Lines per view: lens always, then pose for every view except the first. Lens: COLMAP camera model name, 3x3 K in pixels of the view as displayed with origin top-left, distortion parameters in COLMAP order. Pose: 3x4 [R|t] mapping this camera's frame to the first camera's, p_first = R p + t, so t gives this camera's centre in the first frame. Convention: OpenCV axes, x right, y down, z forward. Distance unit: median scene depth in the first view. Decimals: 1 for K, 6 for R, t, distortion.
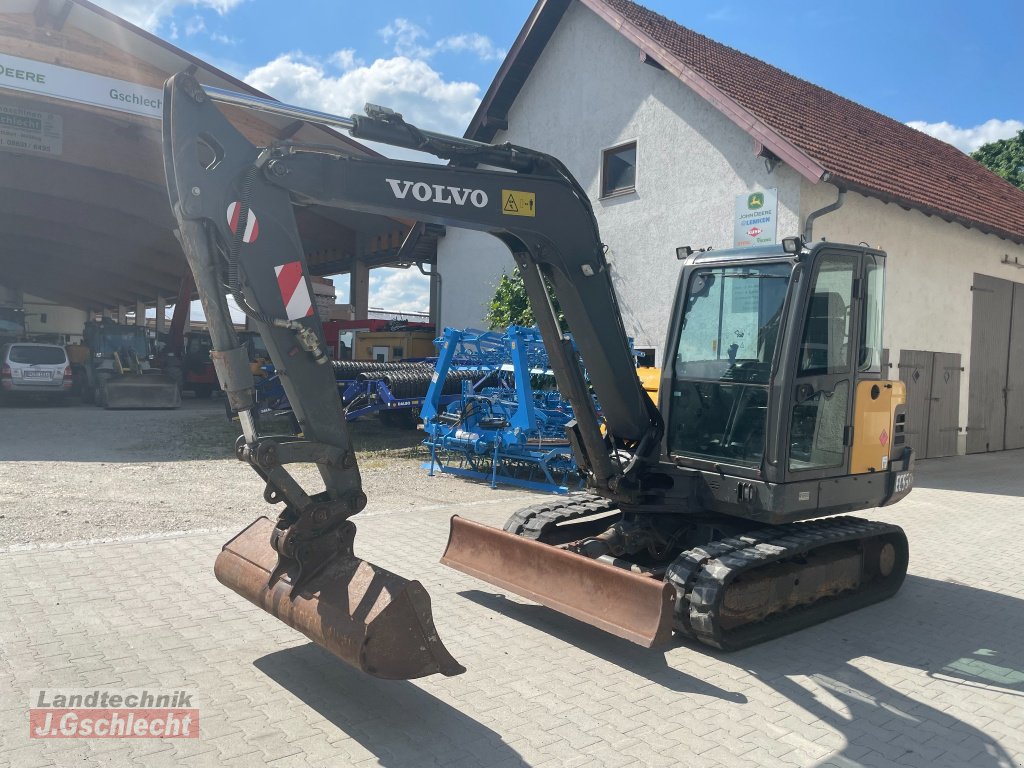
lens RADIAL K [[782.3, 0, 501.9], [0, 782.3, 385.9], [0, 0, 1]] dist [0.092821, -0.127721]
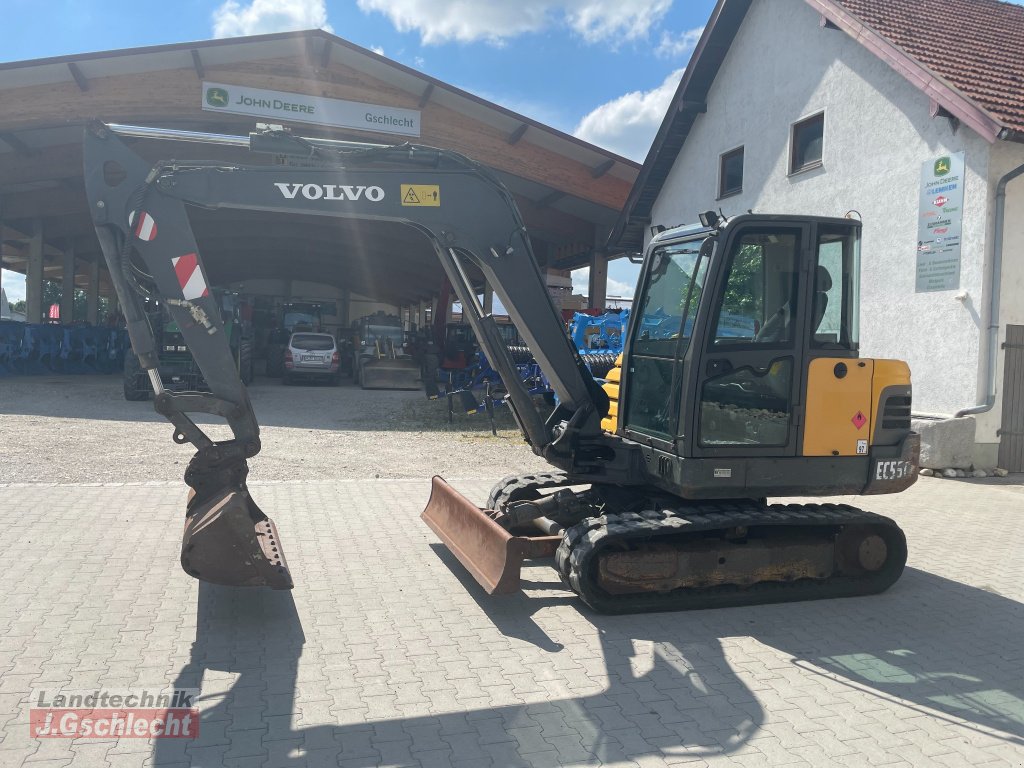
lens RADIAL K [[781.1, 0, 517.1], [0, 781.1, 373.9], [0, 0, 1]] dist [0.094855, -0.121551]
pose [[0.937326, 0.014224, -0.348163, 0.460505], [-0.015627, 0.999877, -0.001221, 0.020145], [0.348103, 0.006586, 0.937433, -0.009589]]
